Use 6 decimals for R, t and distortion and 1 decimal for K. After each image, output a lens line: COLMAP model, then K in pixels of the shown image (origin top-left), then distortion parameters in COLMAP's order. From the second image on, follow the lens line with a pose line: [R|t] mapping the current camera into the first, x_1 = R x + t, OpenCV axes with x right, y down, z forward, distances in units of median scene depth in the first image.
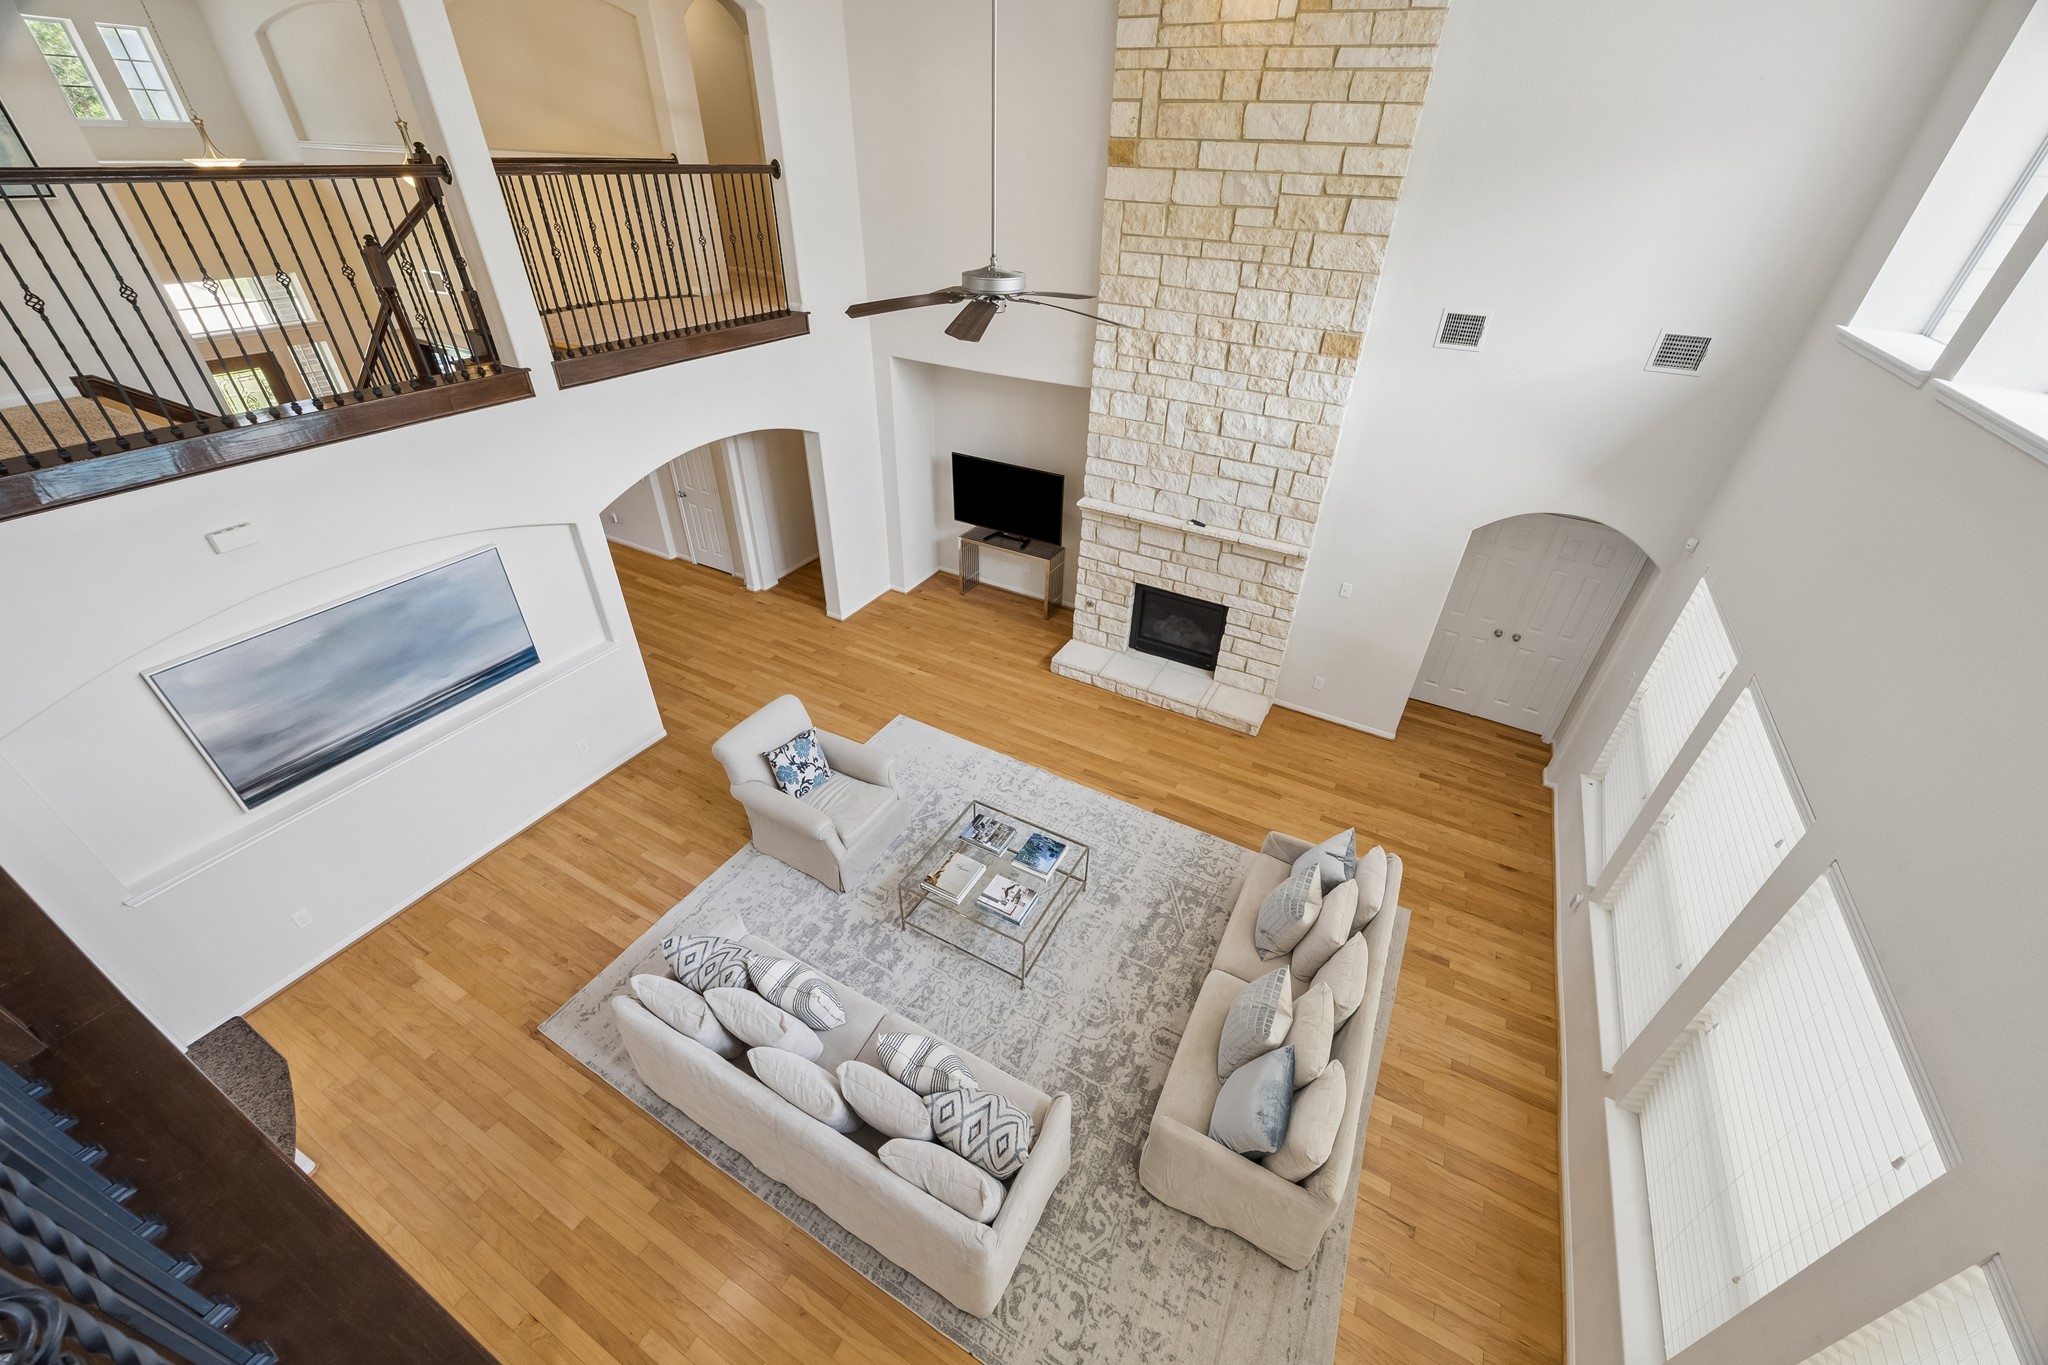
lens RADIAL K [[782.5, 0, 1032.7], [0, 782.5, 684.2], [0, 0, 1]] dist [-0.002790, 0.000644]
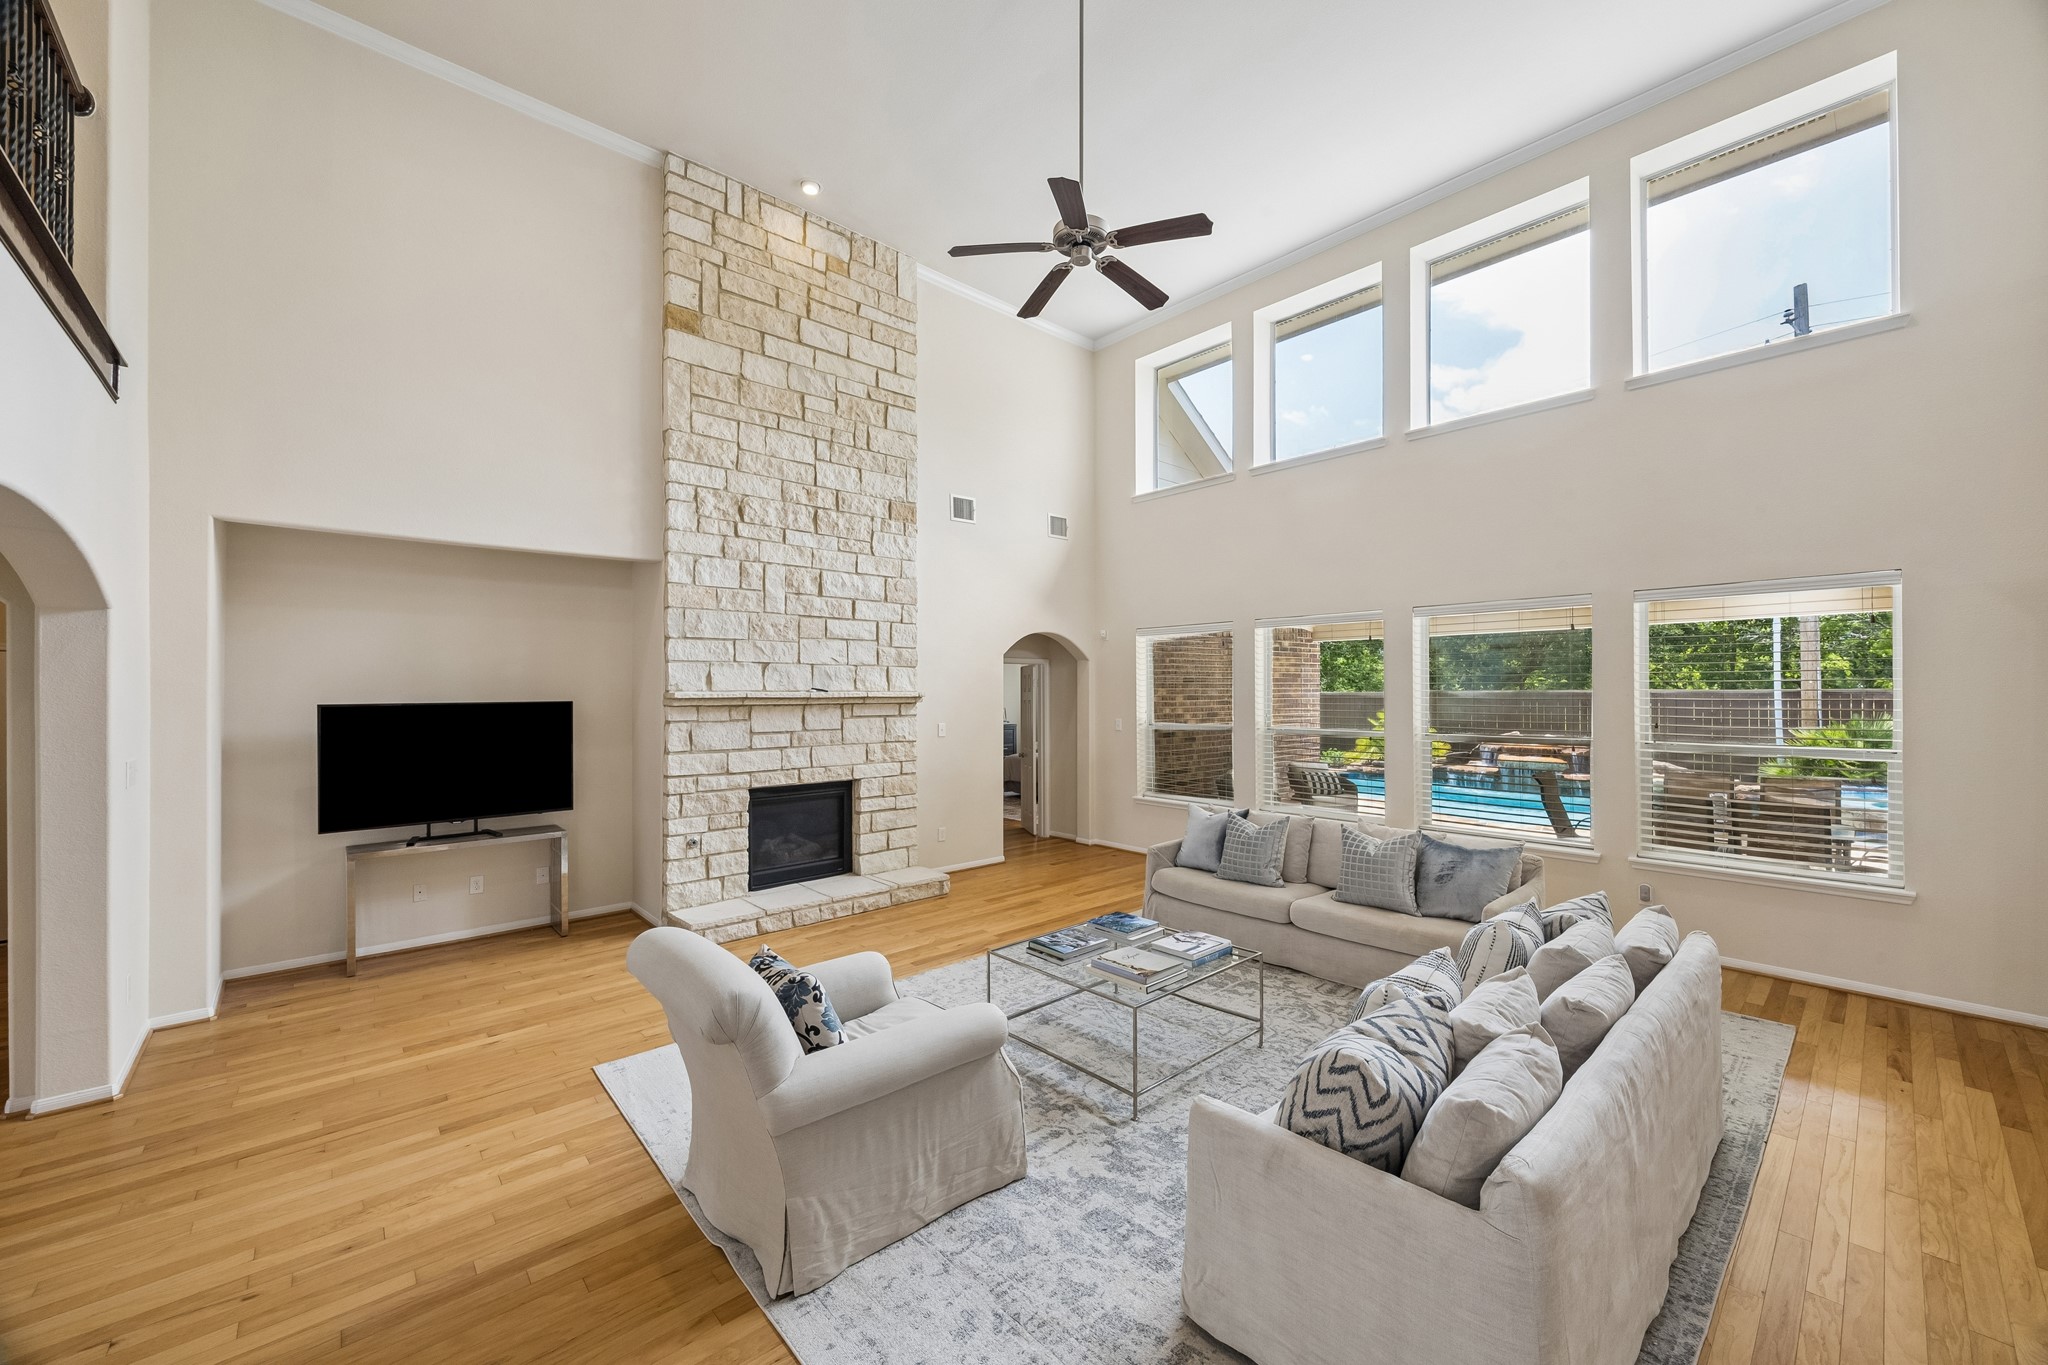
lens RADIAL K [[782.5, 0, 1033.2], [0, 782.5, 686.2], [0, 0, 1]] dist [-0.002790, 0.000644]
pose [[0.329600, -0.025570, 0.943774, -0.657341], [0.548299, 0.818967, -0.169298, 0.094571], [-0.768591, 0.573271, 0.283951, 0.634585]]
